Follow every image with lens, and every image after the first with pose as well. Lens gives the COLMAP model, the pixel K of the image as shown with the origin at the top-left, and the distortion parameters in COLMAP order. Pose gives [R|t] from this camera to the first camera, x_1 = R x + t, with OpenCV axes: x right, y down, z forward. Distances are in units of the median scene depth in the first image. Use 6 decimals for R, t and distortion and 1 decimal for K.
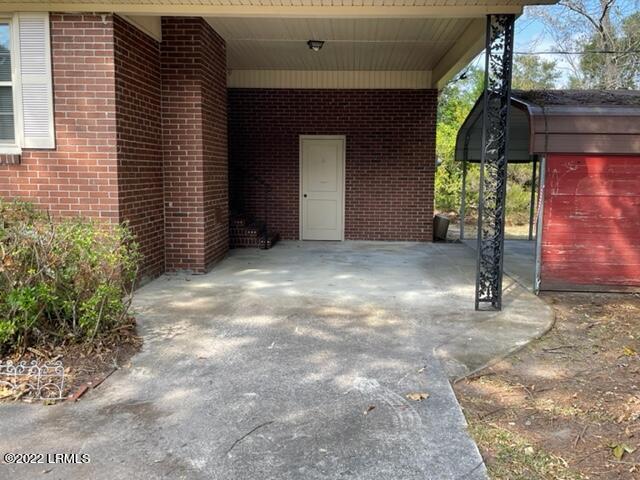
lens RADIAL K [[608.7, 0, 320.0], [0, 608.7, 240.0], [0, 0, 1]] dist [0.074055, -0.017737]
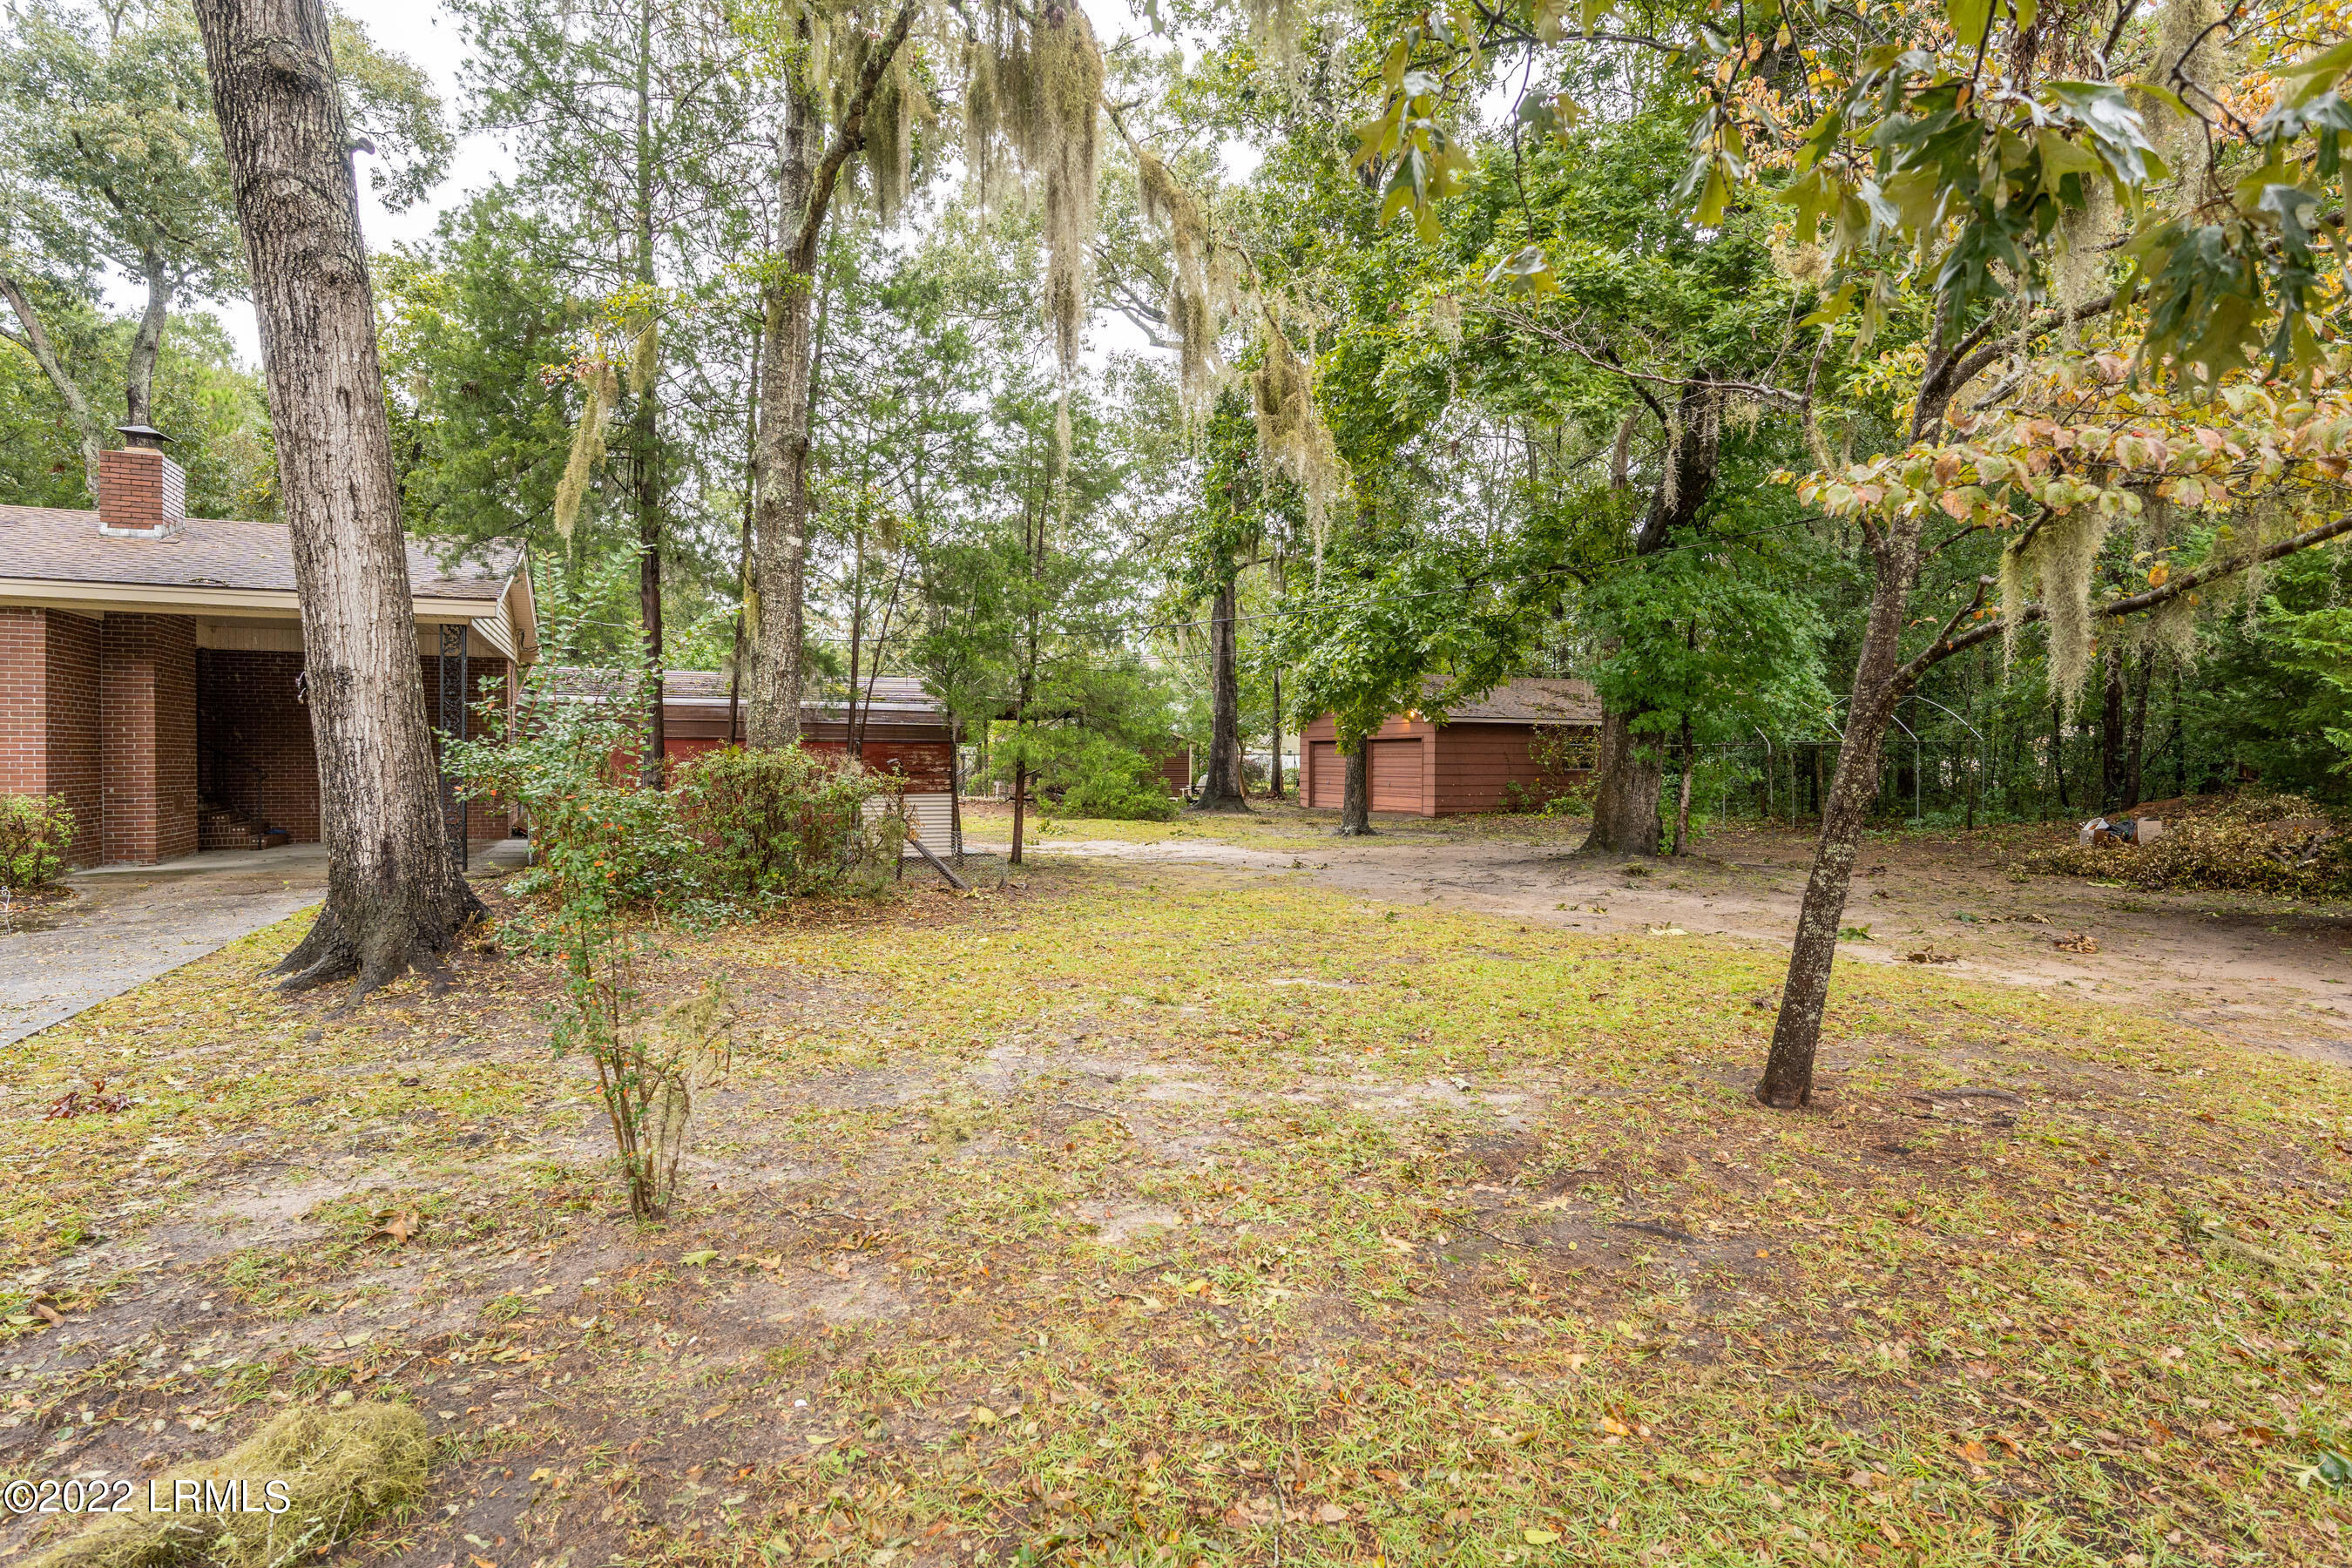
lens RADIAL K [[1251.0, 0, 1176.0], [0, 1251.0, 784.0], [0, 0, 1]] dist [-0.070044, 0.039011]
pose [[0.888434, -0.016295, 0.458715, 0.256492], [0.058431, 0.995254, -0.077814, 0.125784], [-0.455271, 0.095935, 0.885170, -1.010293]]
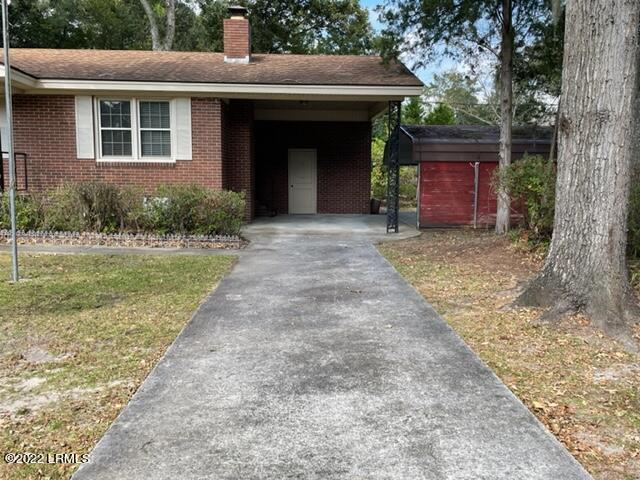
lens RADIAL K [[608.7, 0, 320.0], [0, 608.7, 240.0], [0, 0, 1]] dist [0.074055, -0.017737]
pose [[0.995848, -0.014343, 0.089898, -0.109902], [0.014733, 0.999885, -0.003678, 0.087218], [-0.089835, 0.004988, 0.995944, -0.697056]]
